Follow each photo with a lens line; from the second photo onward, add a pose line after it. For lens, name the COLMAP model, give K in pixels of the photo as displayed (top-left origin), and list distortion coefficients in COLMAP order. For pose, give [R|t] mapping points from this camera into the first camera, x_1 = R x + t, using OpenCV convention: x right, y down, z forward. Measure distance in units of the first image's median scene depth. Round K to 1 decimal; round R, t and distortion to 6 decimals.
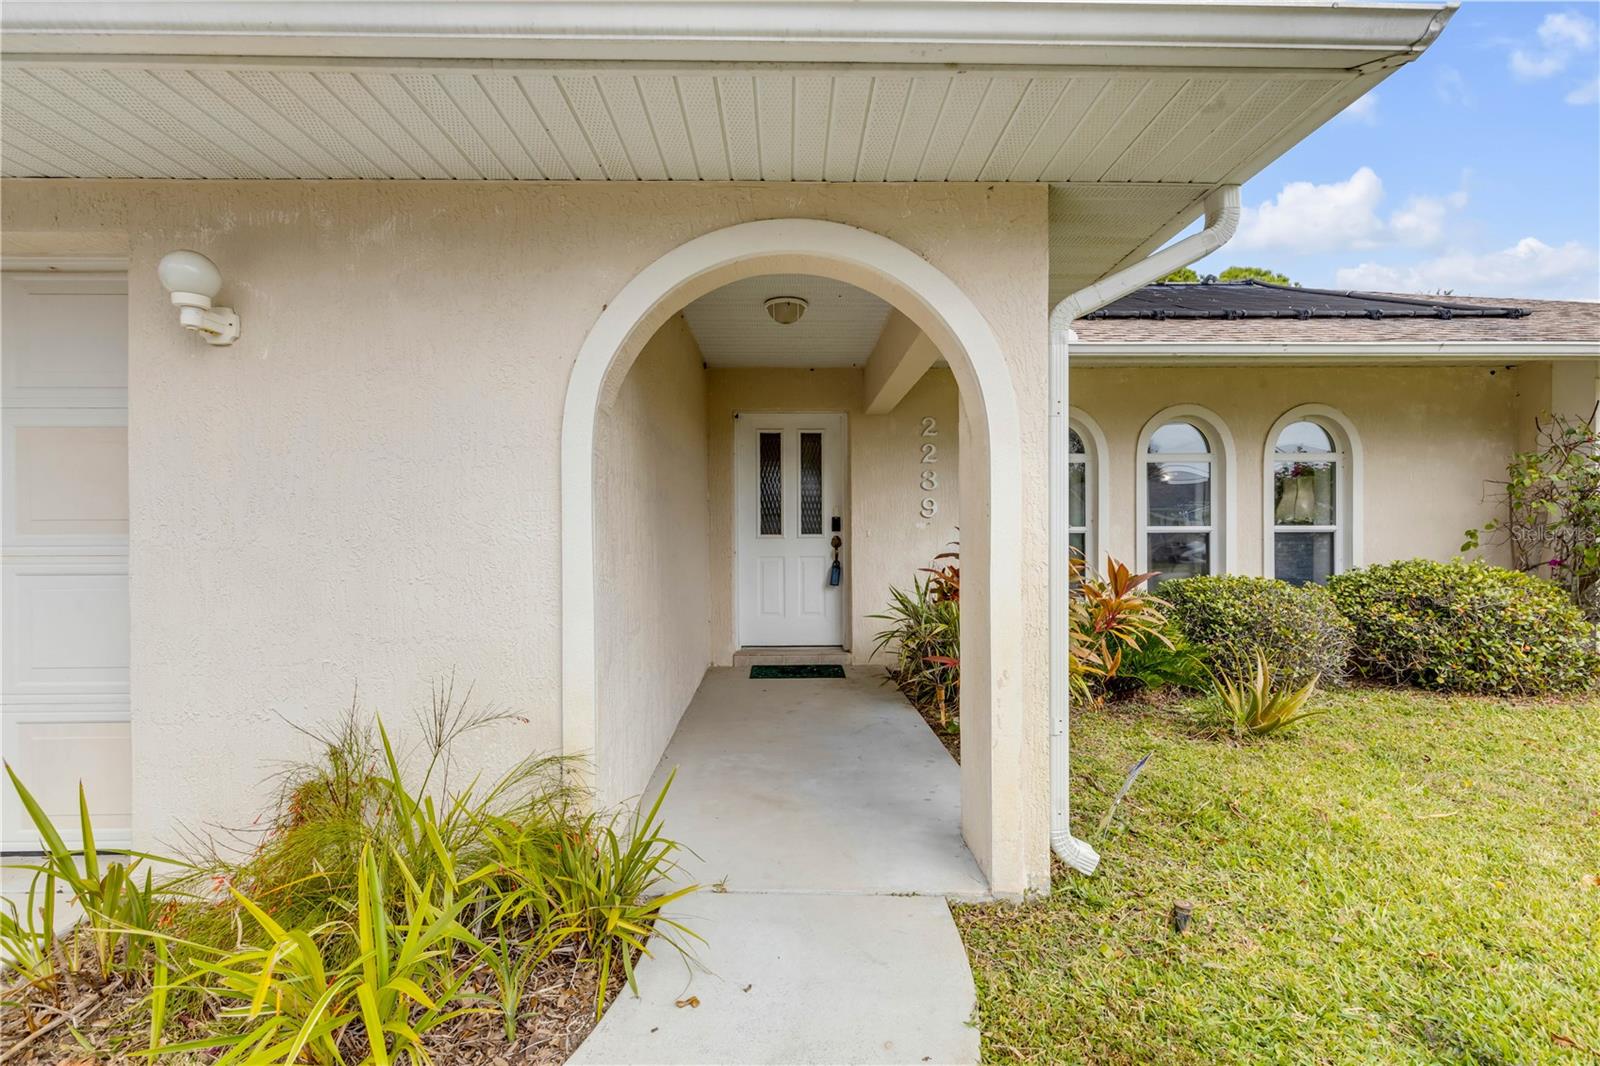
lens RADIAL K [[722.3, 0, 797.1], [0, 722.3, 532.5], [0, 0, 1]] dist [0.003771, -0.000889]
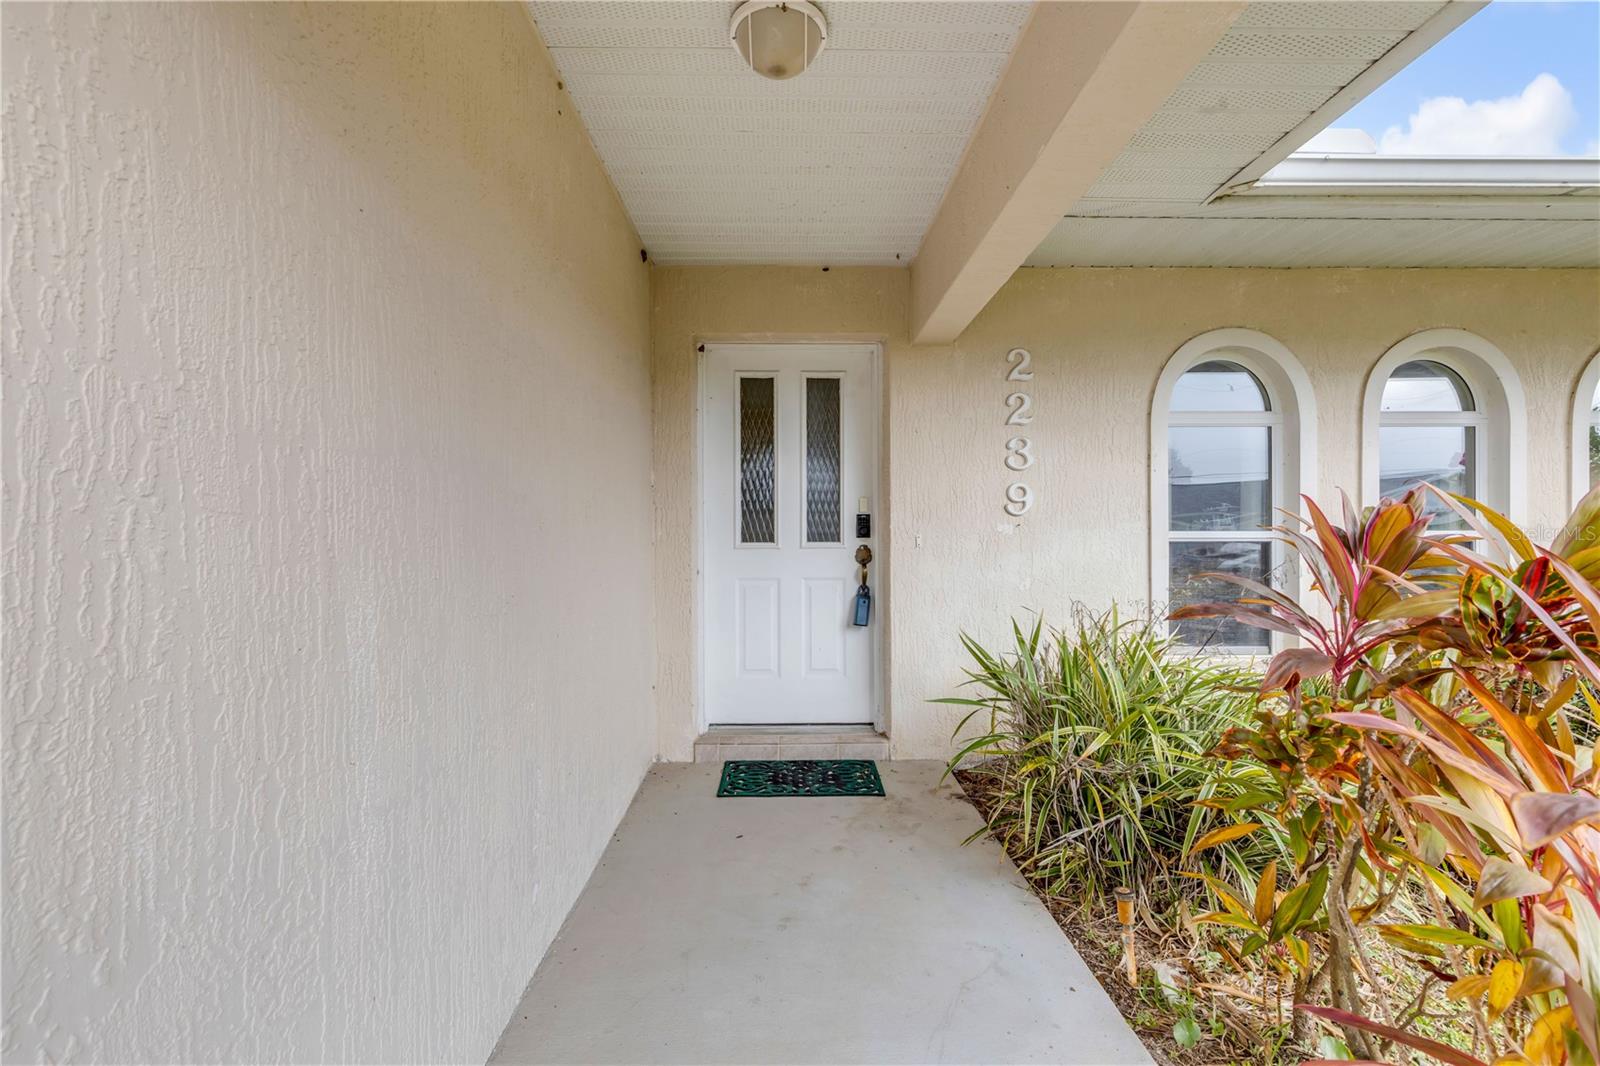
lens RADIAL K [[722.3, 0, 797.1], [0, 722.3, 532.5], [0, 0, 1]] dist [0.003771, -0.000889]
pose [[0.999998, 0.001659, -0.001194, -0.001895], [-0.001663, 0.999993, -0.003326, -0.003795], [0.001189, 0.003328, 0.999994, 0.389628]]
